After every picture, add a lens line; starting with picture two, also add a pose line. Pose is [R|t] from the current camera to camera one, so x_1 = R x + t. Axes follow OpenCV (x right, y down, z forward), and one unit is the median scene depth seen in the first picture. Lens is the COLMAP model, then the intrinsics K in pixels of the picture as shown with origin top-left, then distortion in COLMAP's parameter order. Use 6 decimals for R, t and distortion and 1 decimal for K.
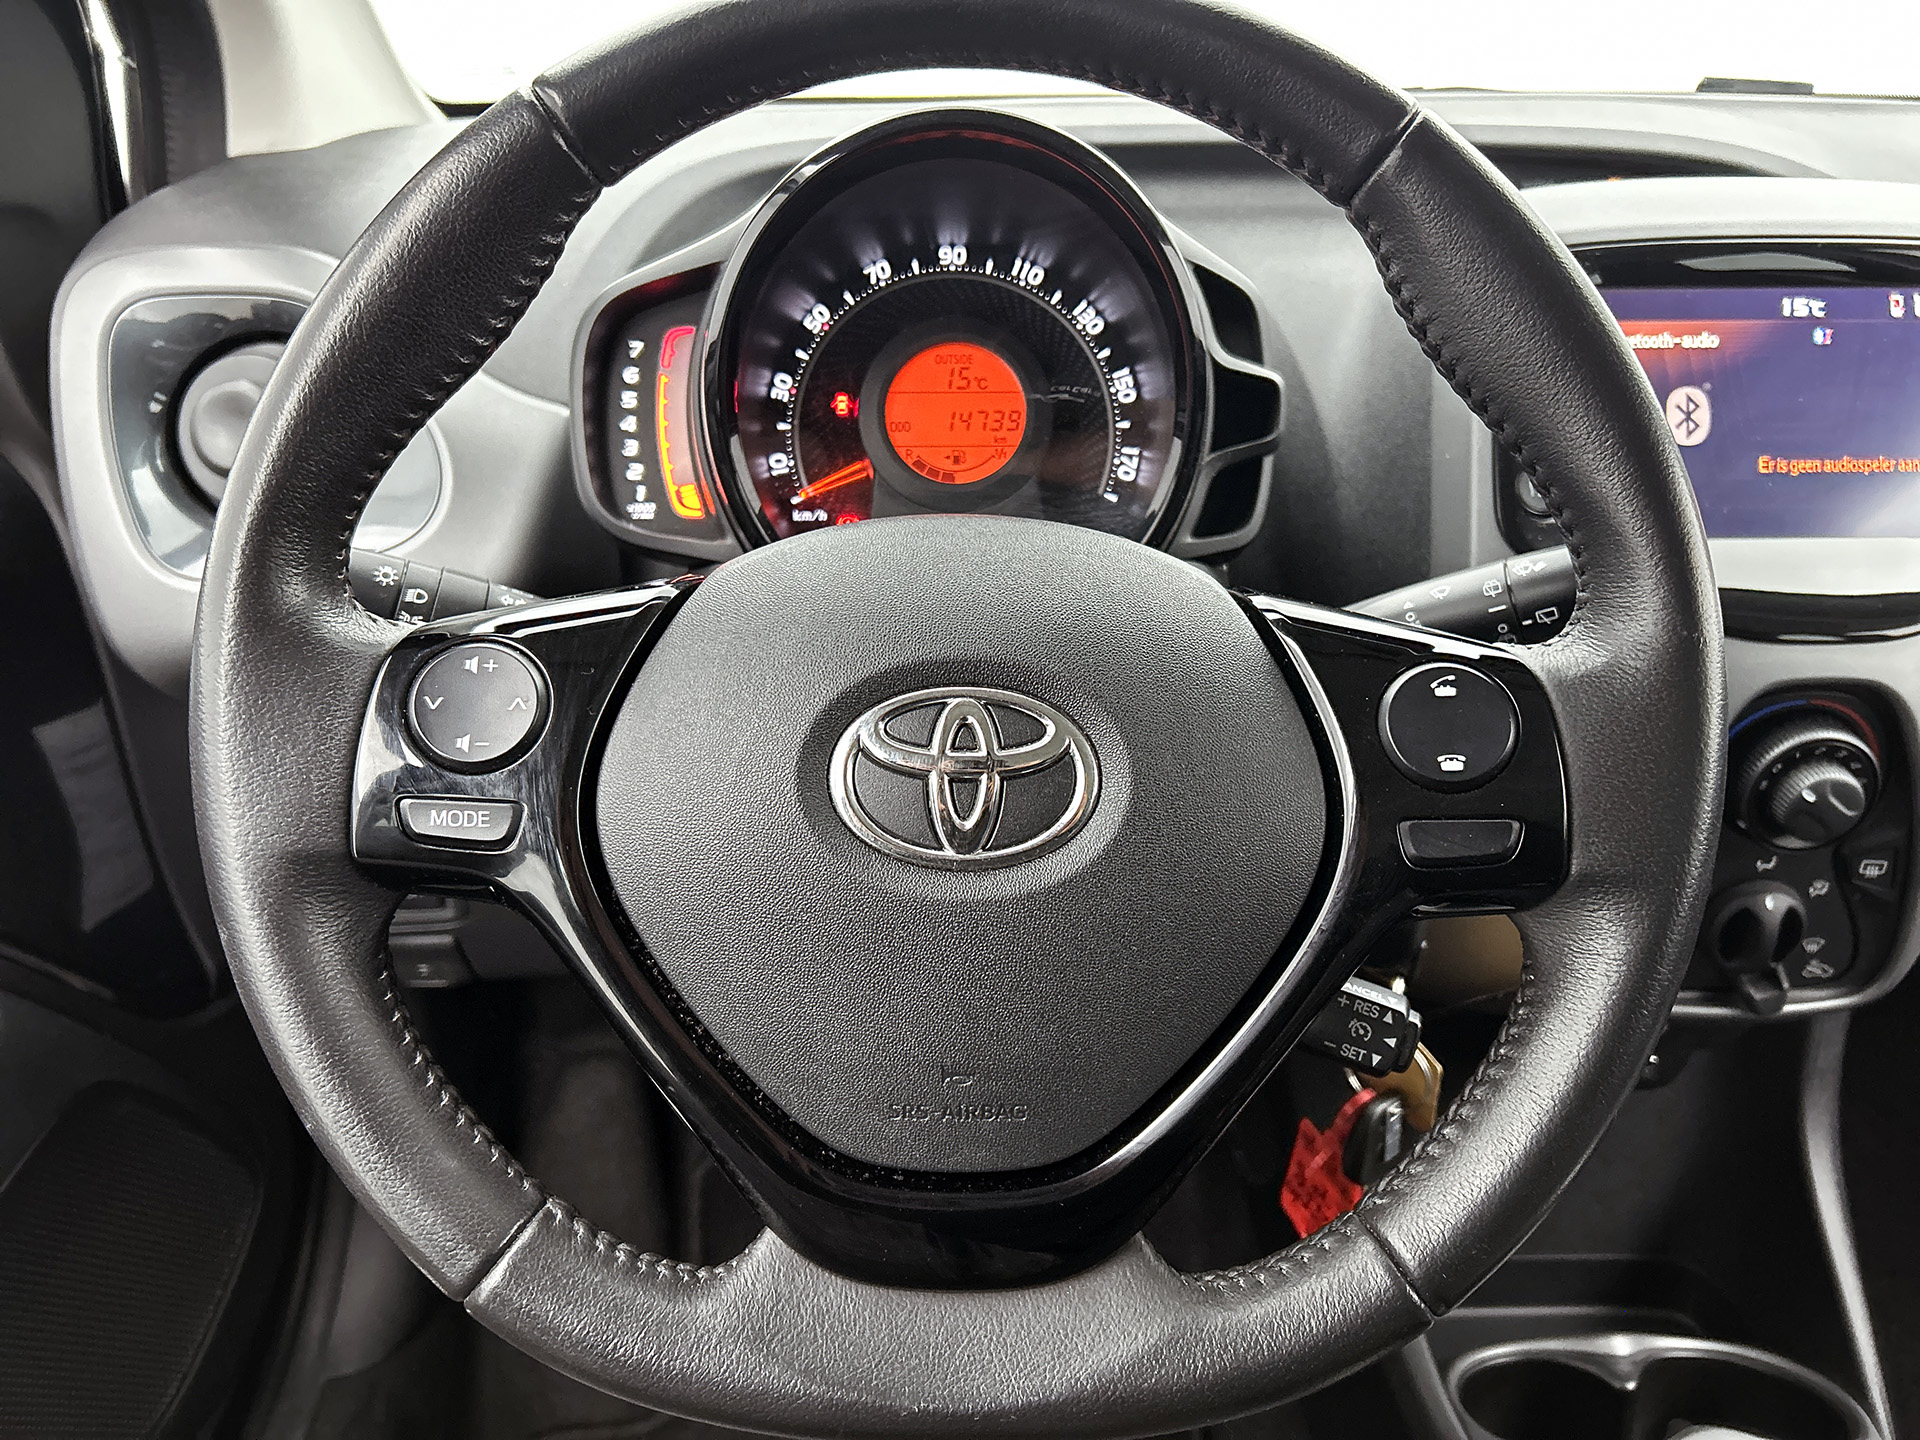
lens RADIAL K [[1461.1, 0, 949.6], [0, 1461.1, 711.6], [0, 0, 1]] dist [0.033332, -0.042940]
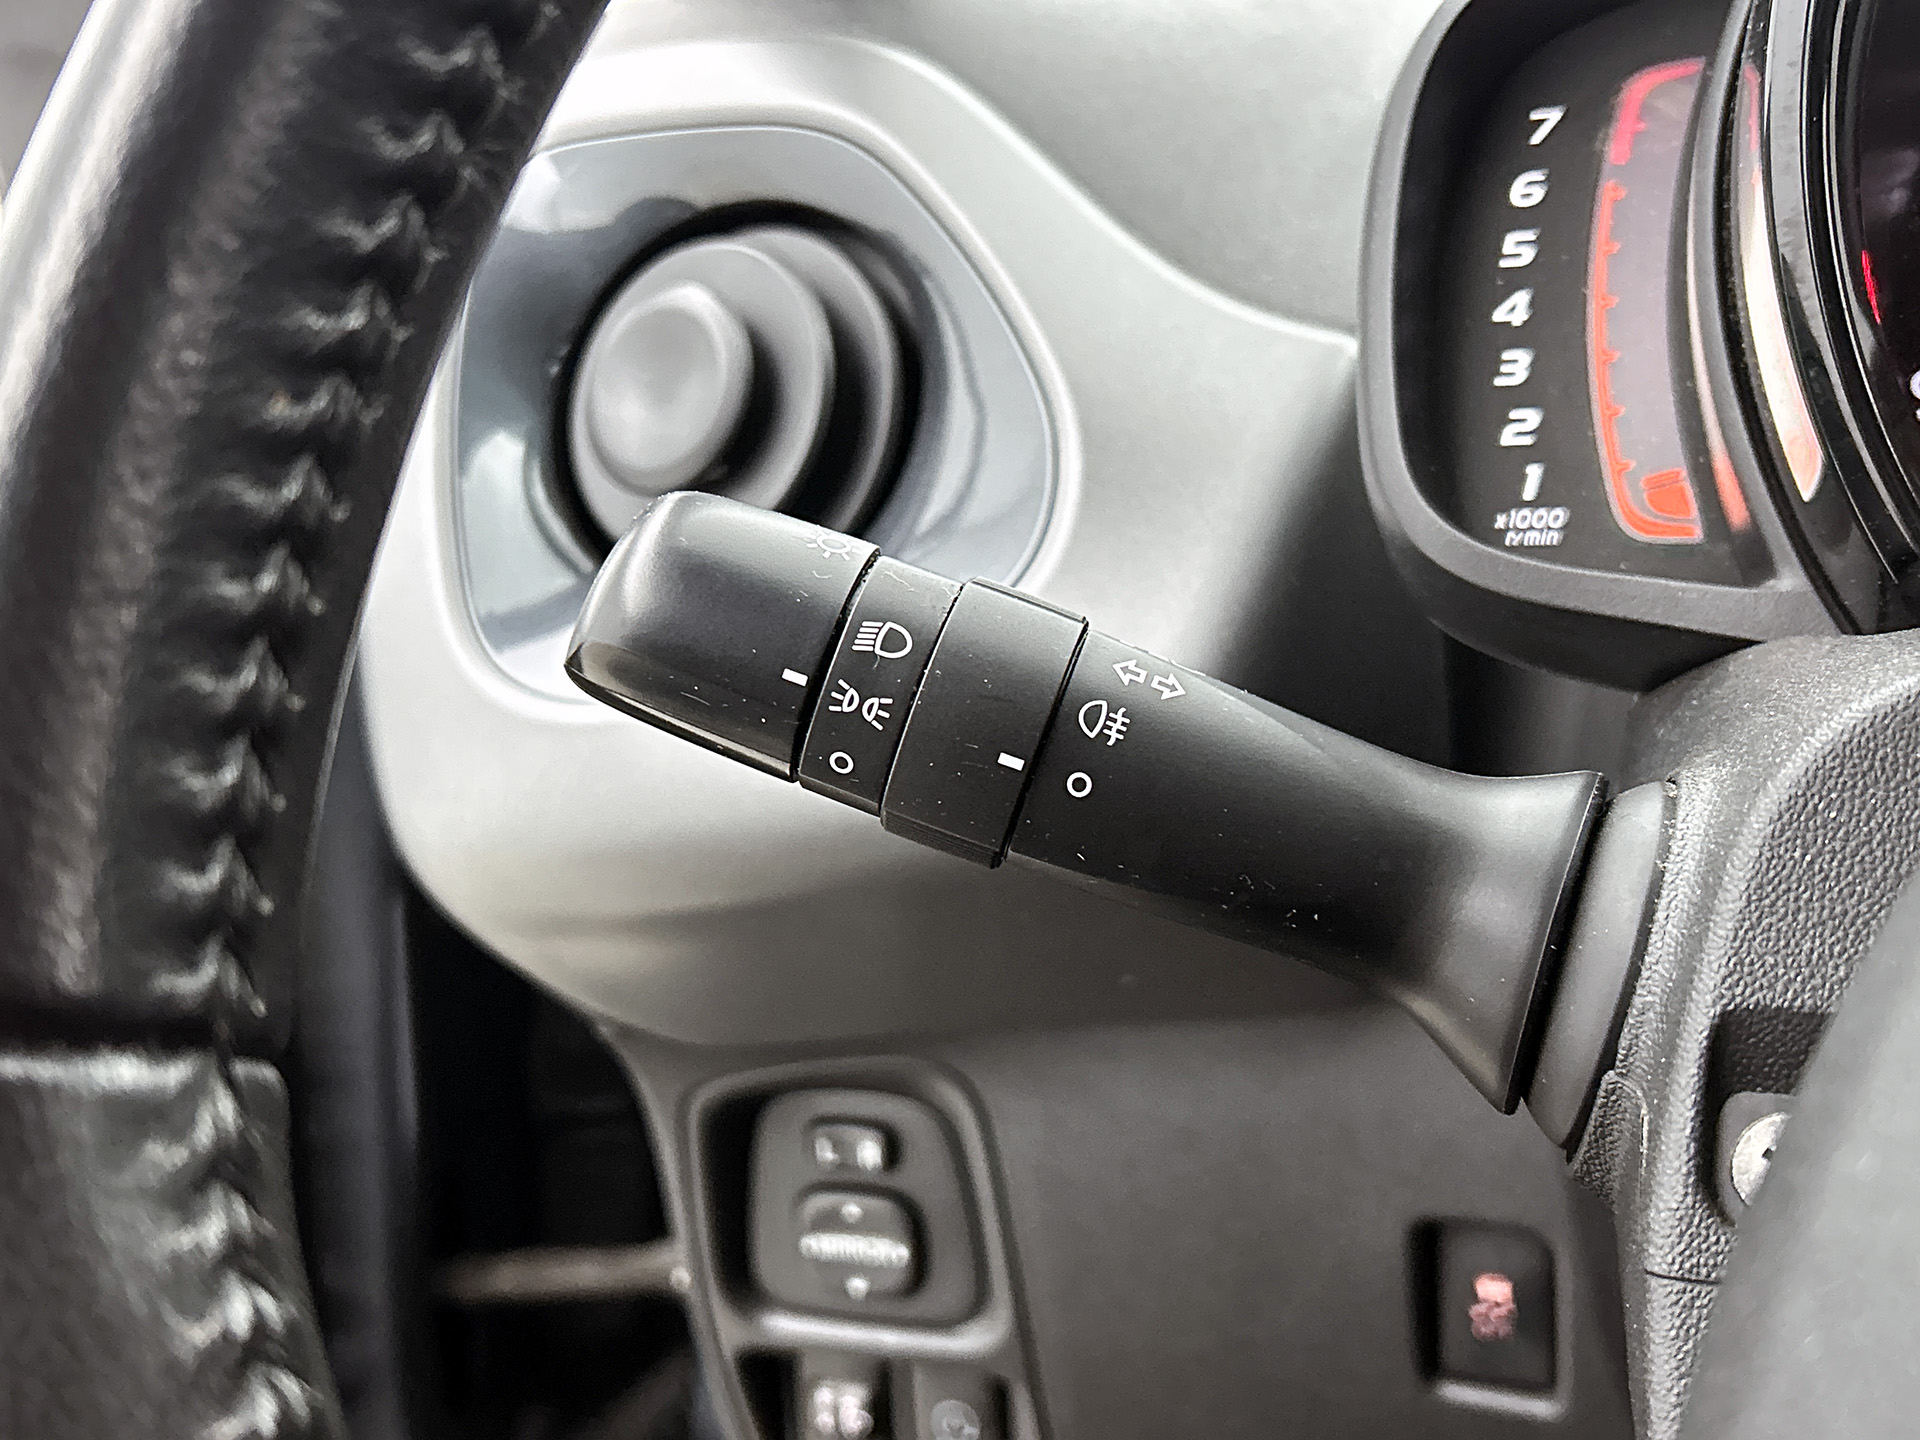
lens RADIAL K [[2221.0, 0, 966.8], [0, 2221.0, 714.0], [0, 0, 1]] dist [0.000525, 0.000000]
pose [[0.907488, 0.035412, -0.418582, -0.101717], [-0.118188, 0.977713, -0.173517, 0.023822], [0.403108, 0.206936, 0.891449, 0.447990]]
